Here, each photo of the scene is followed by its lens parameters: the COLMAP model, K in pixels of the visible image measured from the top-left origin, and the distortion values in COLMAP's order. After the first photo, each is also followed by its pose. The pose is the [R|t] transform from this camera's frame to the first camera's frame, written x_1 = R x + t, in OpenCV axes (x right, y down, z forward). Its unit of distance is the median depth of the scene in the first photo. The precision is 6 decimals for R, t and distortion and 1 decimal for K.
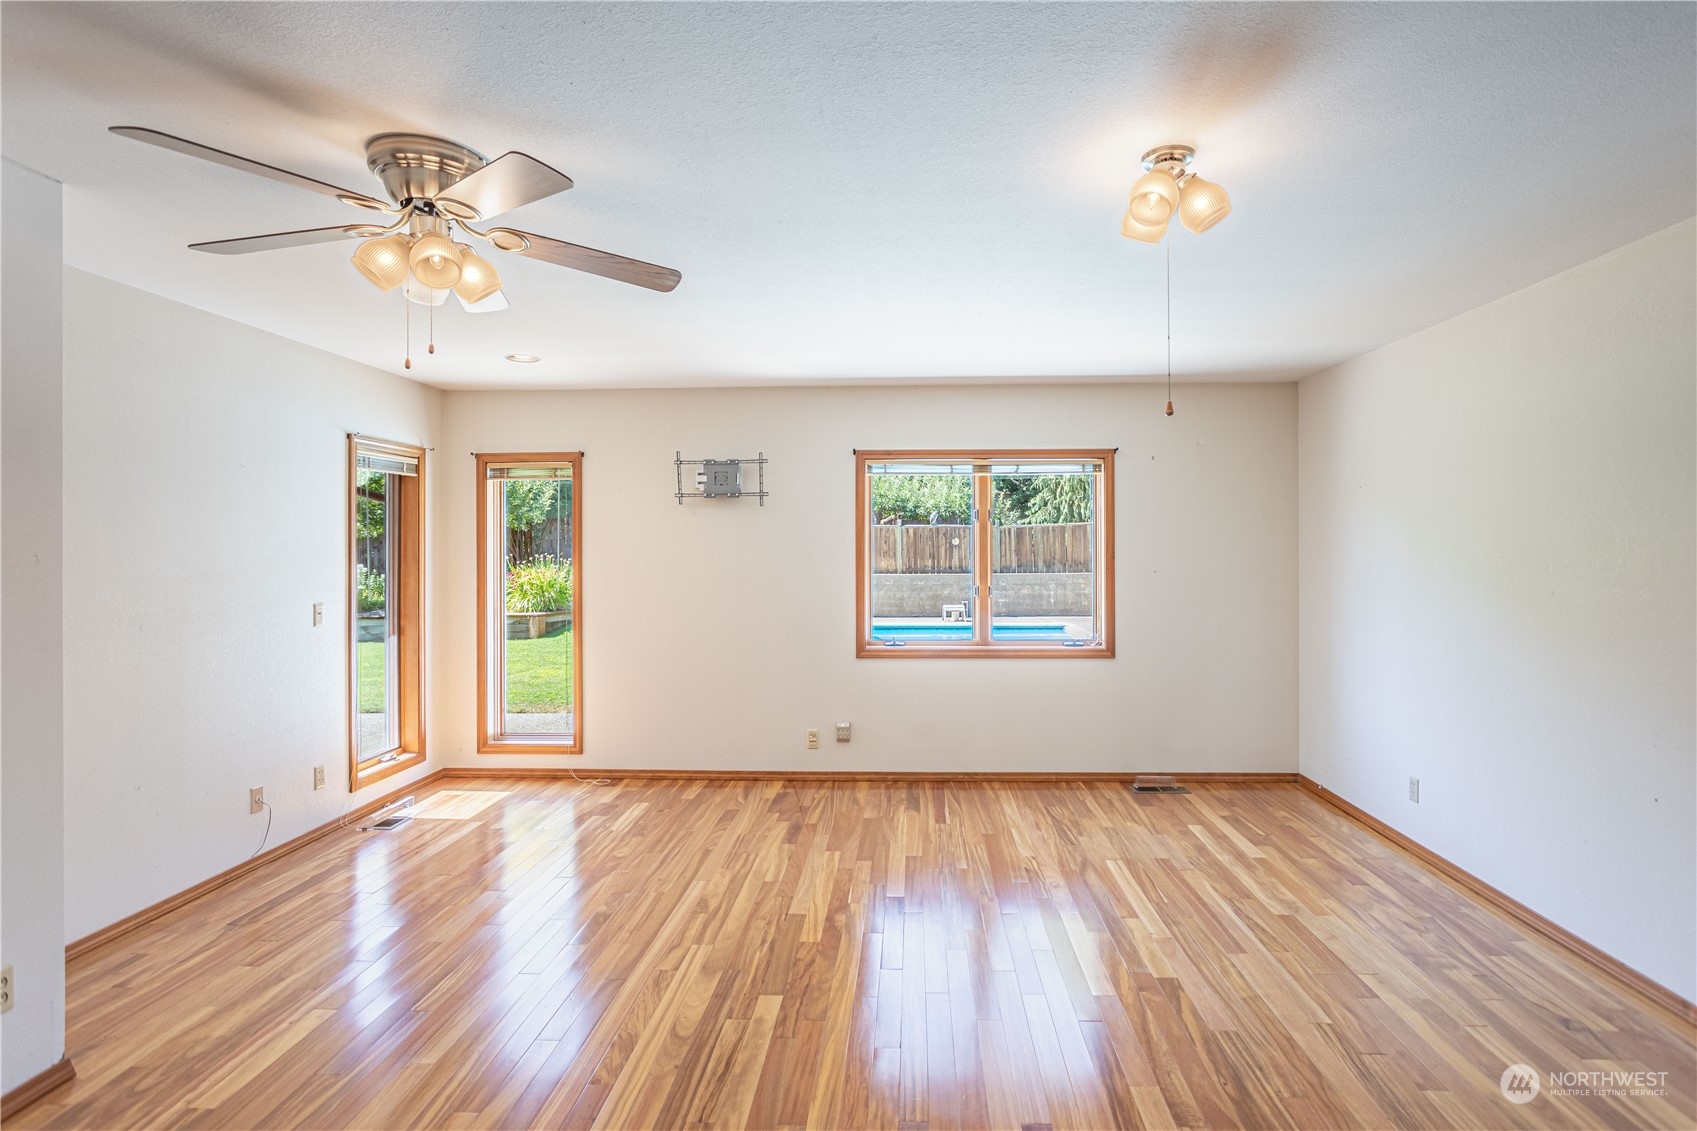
lens RADIAL K [[825.2, 0, 857.4], [0, 825.2, 560.4], [0, 0, 1]] dist [-0.006671, 0.000578]
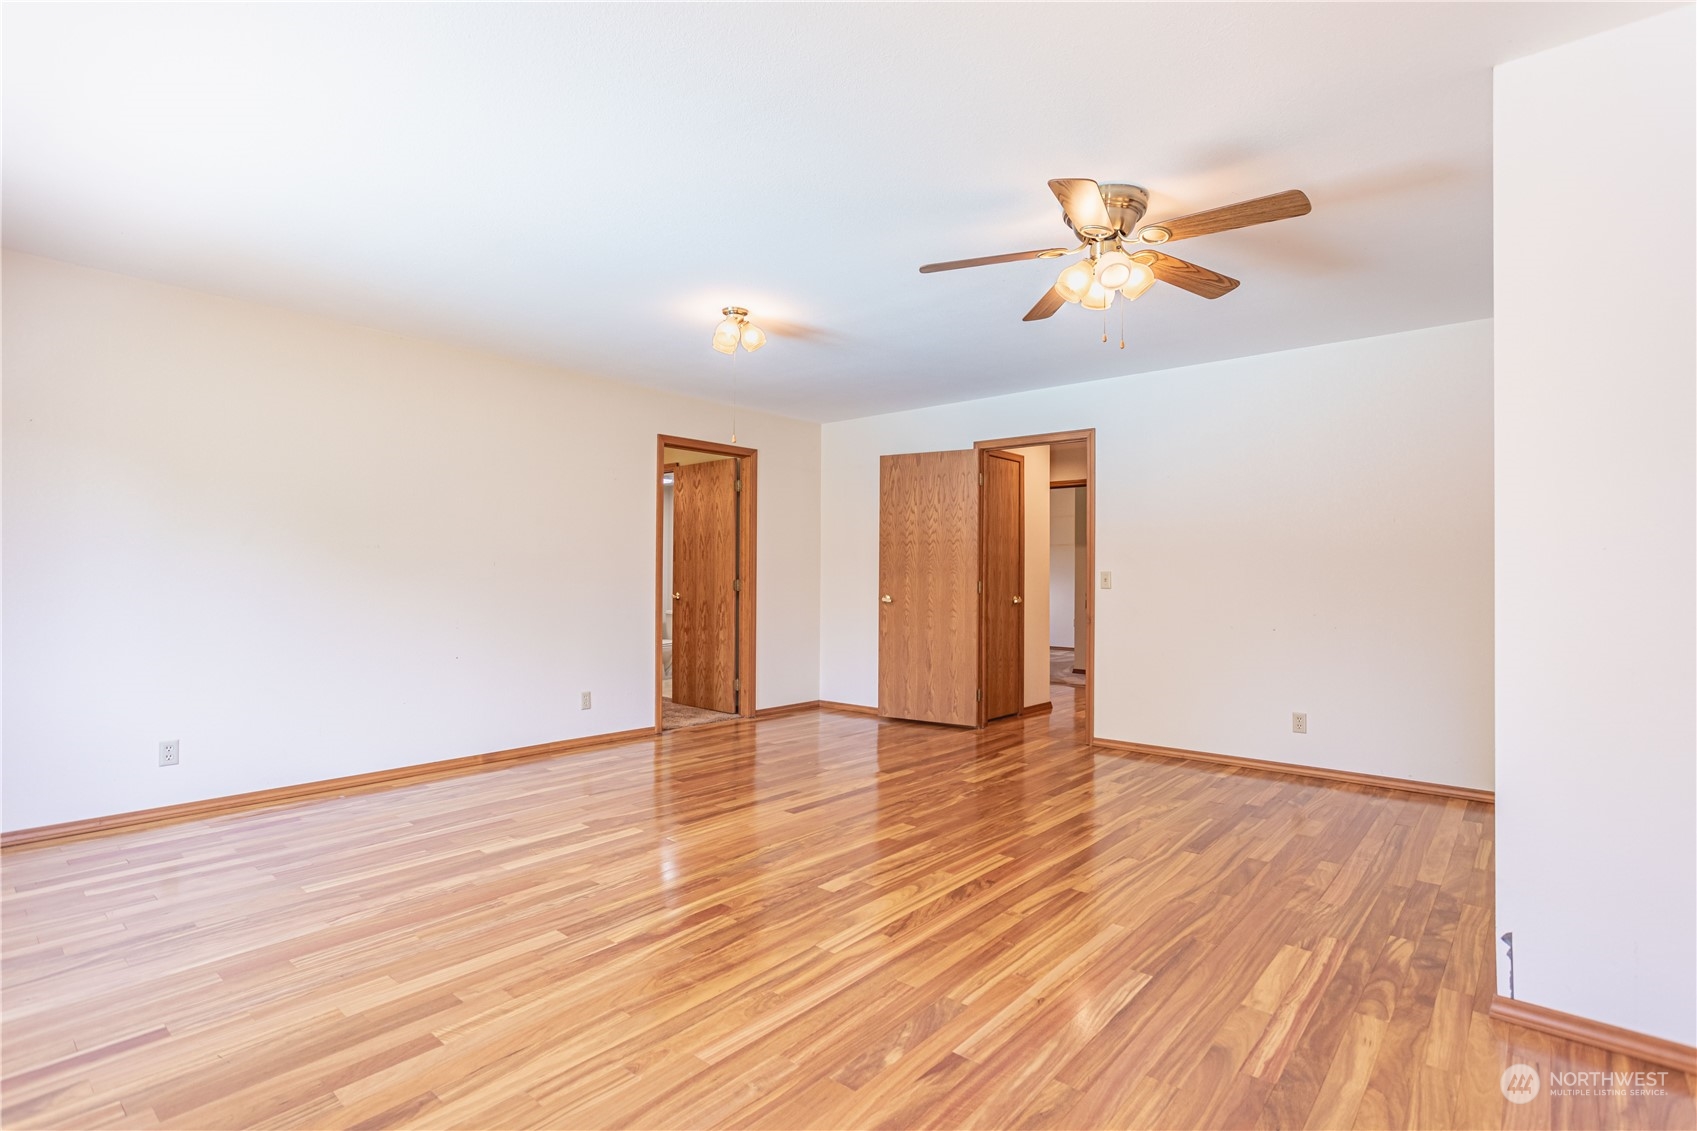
lens RADIAL K [[812.6, 0, 851.1], [0, 812.6, 567.9], [0, 0, 1]] dist [0.000640, 0.000095]
pose [[-0.795355, 0.005819, 0.606115, -0.809466], [0.006322, 0.999979, -0.001305, 0.097203], [-0.606110, 0.002794, -0.795376, 1.873262]]
